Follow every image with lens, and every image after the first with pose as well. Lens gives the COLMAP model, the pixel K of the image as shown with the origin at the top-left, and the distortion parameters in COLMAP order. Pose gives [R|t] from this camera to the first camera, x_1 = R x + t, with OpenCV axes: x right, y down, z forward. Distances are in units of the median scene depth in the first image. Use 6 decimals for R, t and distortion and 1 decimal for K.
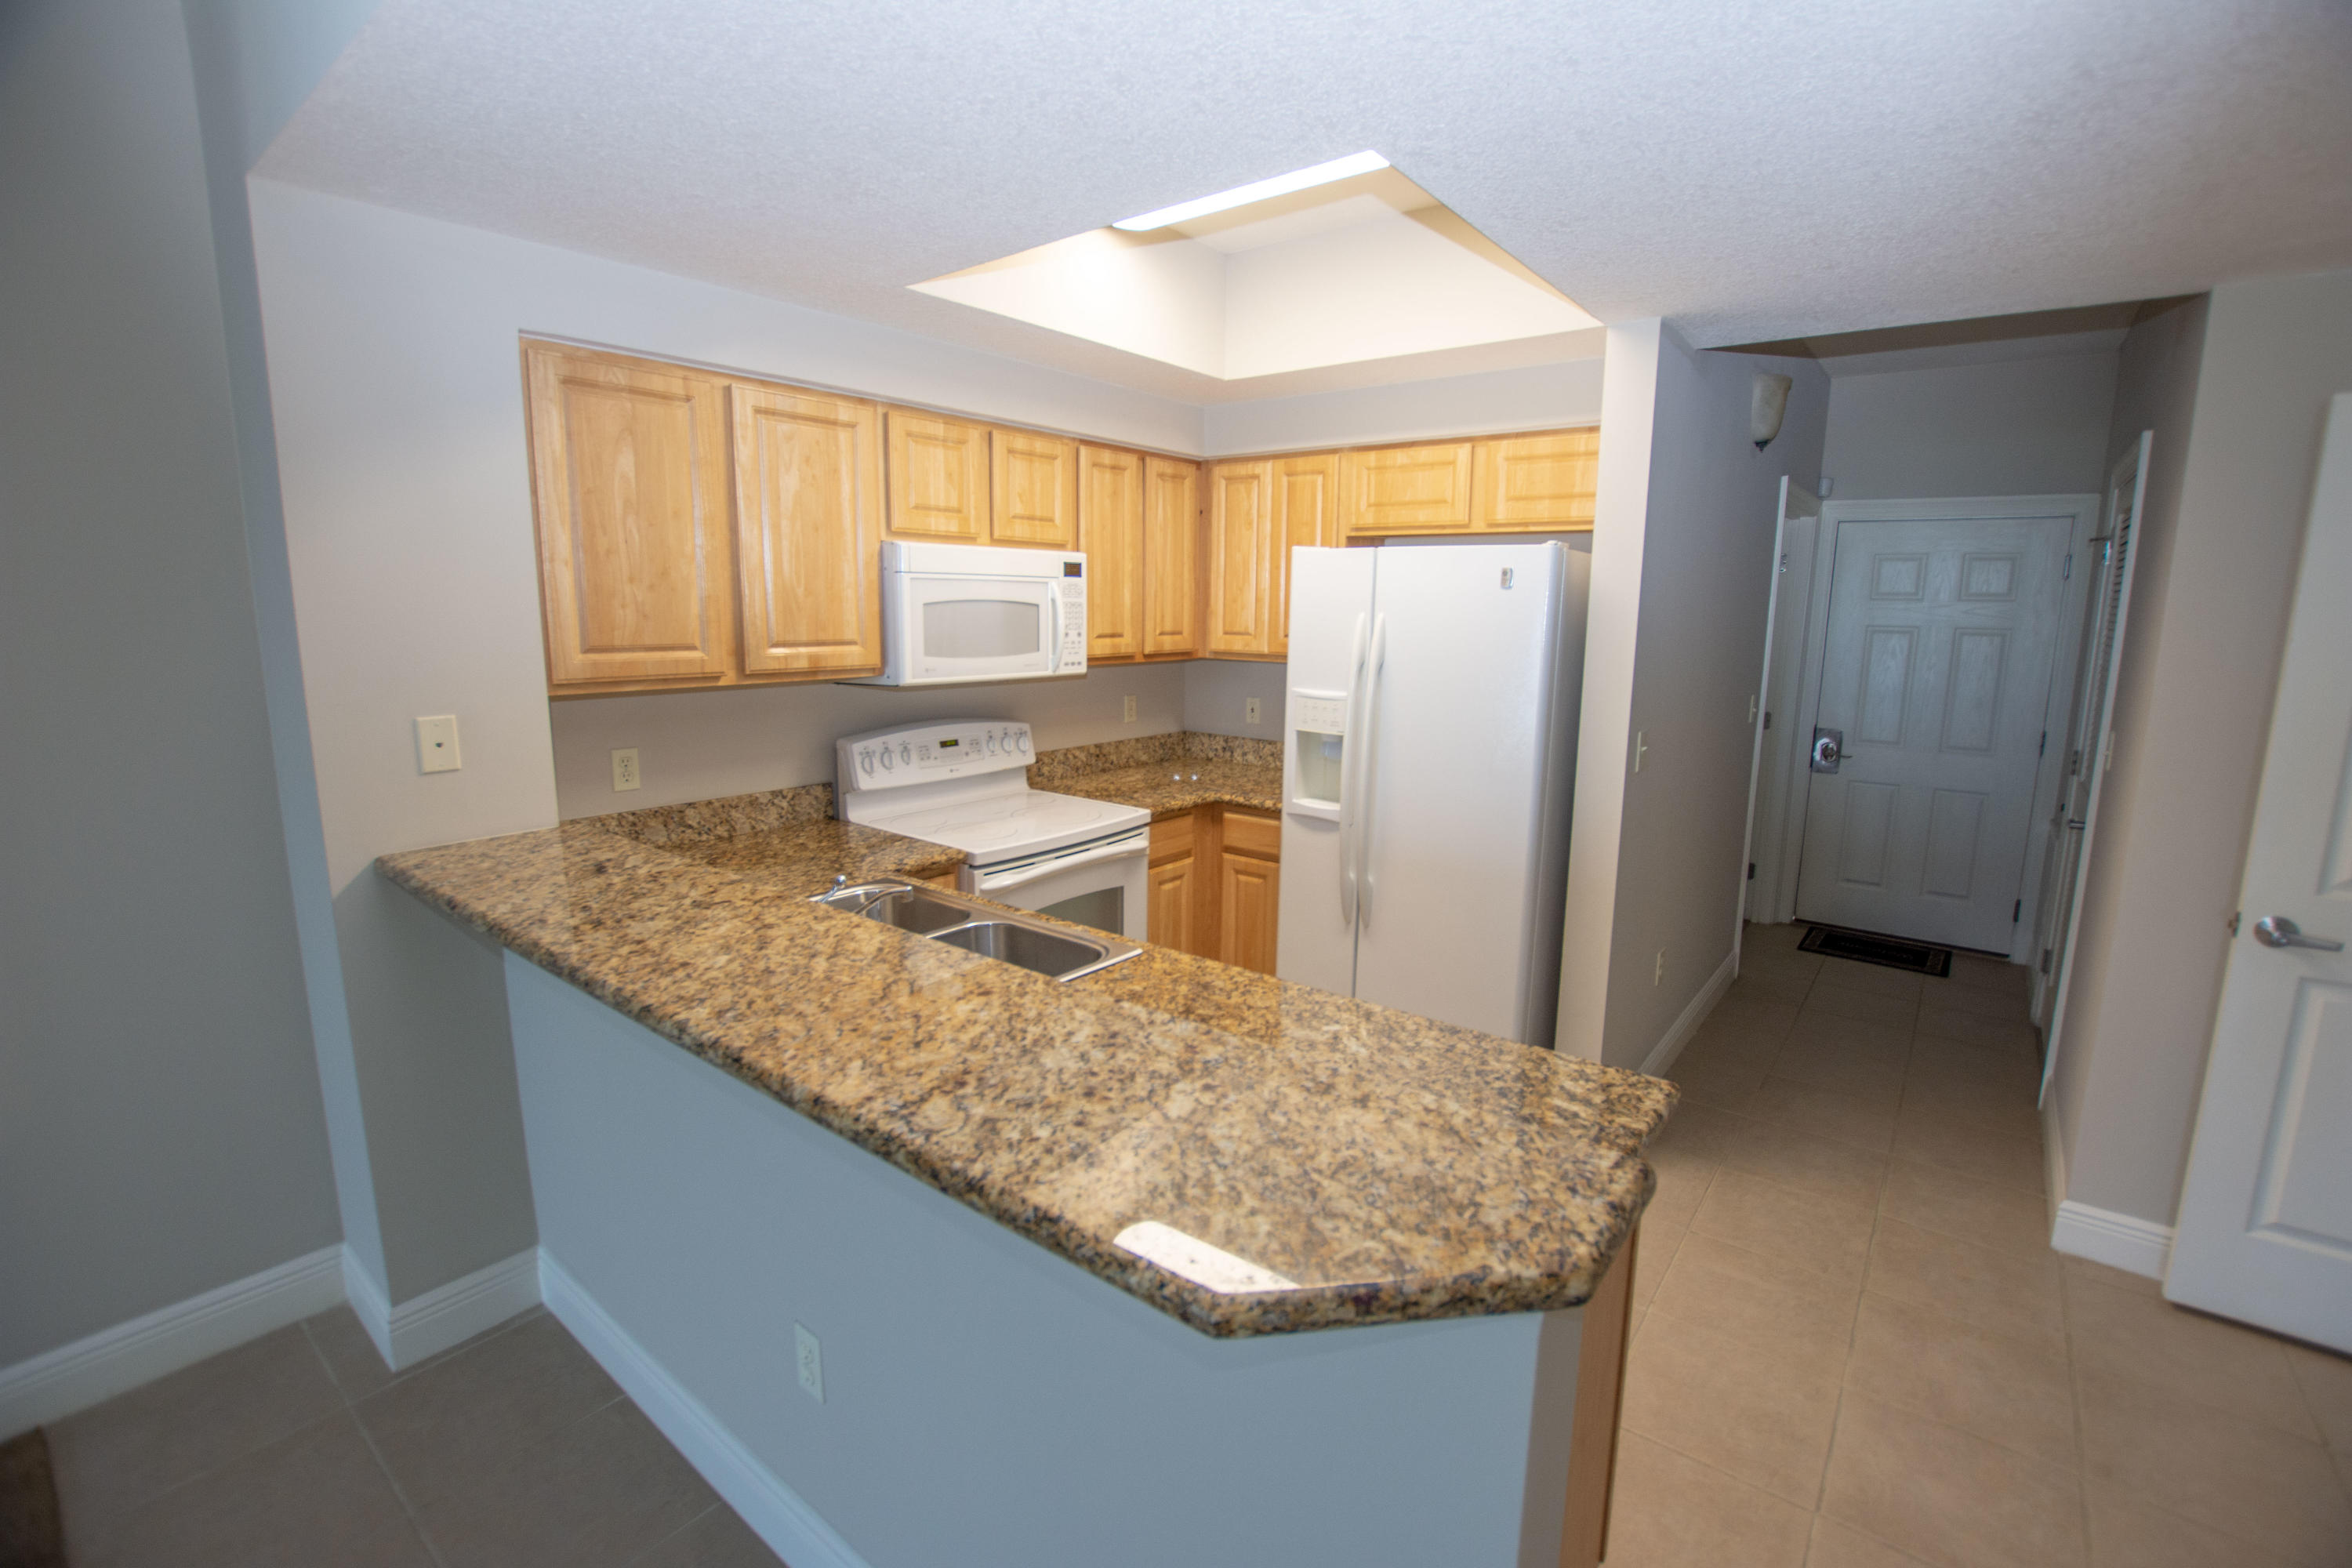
lens RADIAL K [[1043.4, 0, 1180.9], [0, 1043.4, 771.0], [0, 0, 1]] dist [-0.001630, -0.000204]
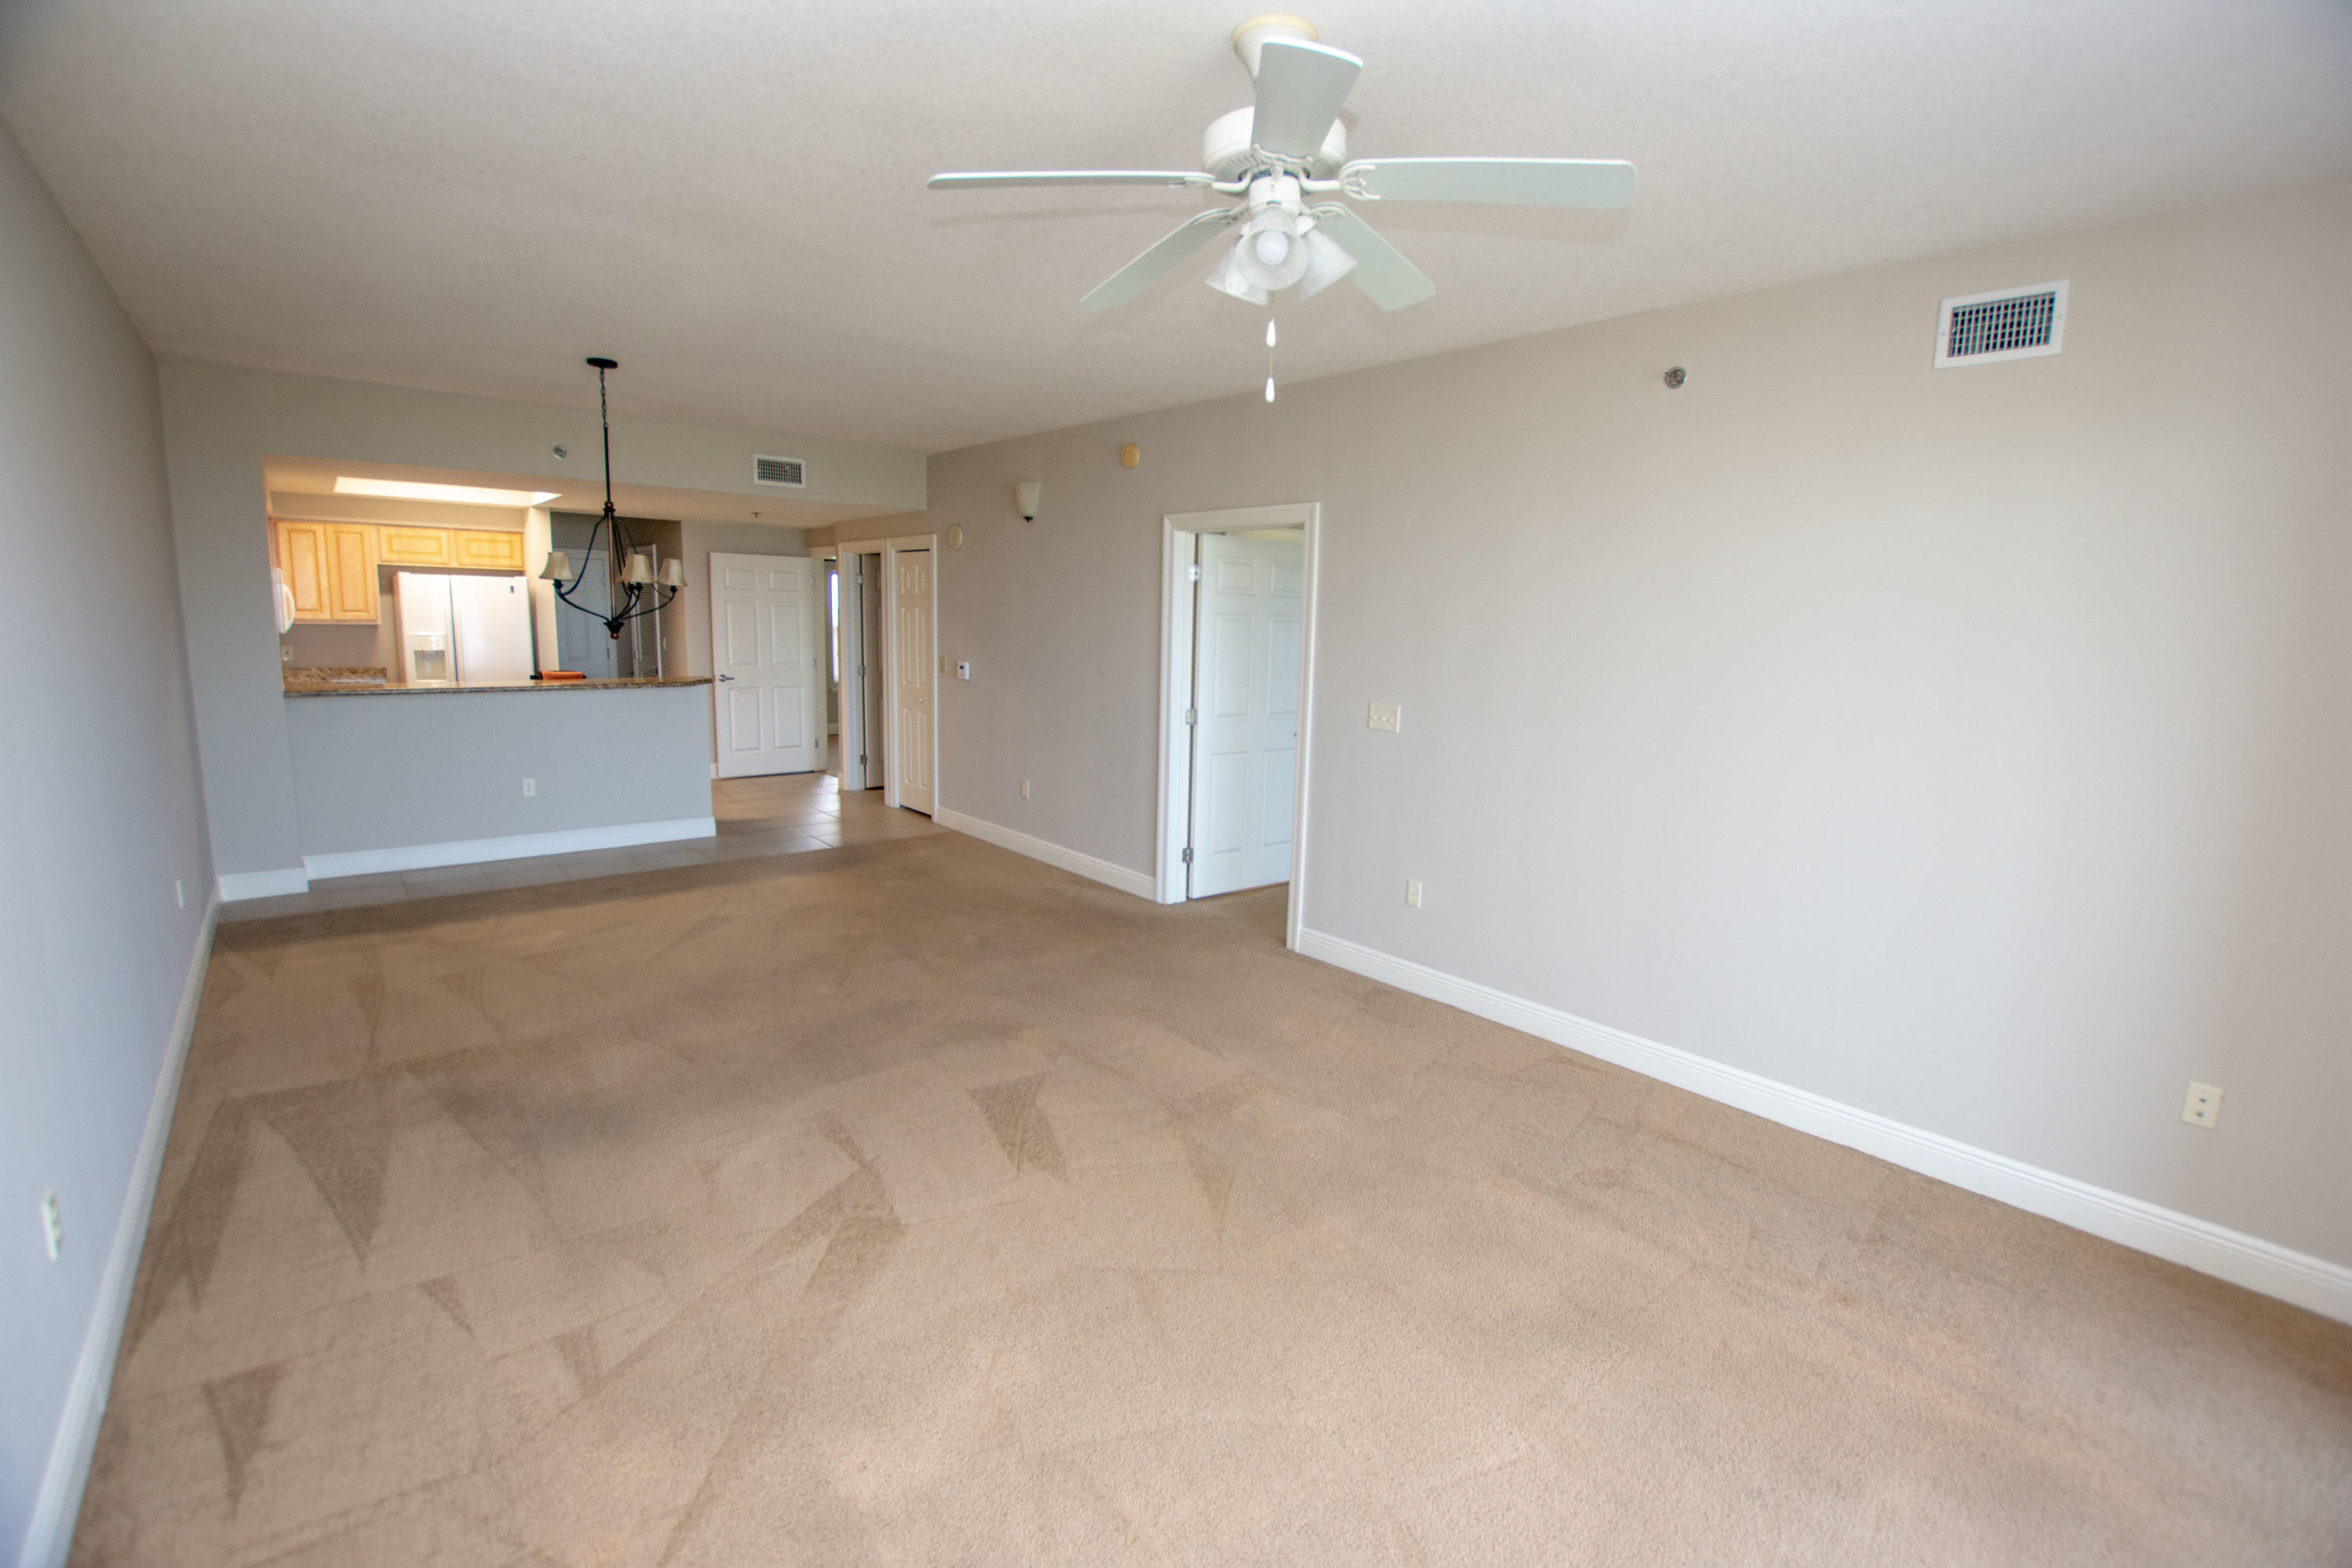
lens RADIAL K [[1043.4, 0, 1180.9], [0, 1043.4, 771.0], [0, 0, 1]] dist [-0.001630, -0.000204]
pose [[0.214902, -0.156427, 0.964027, -1.843746], [0.141929, 0.981613, 0.127642, 0.172167], [-0.966268, 0.109393, 0.233152, -1.192250]]
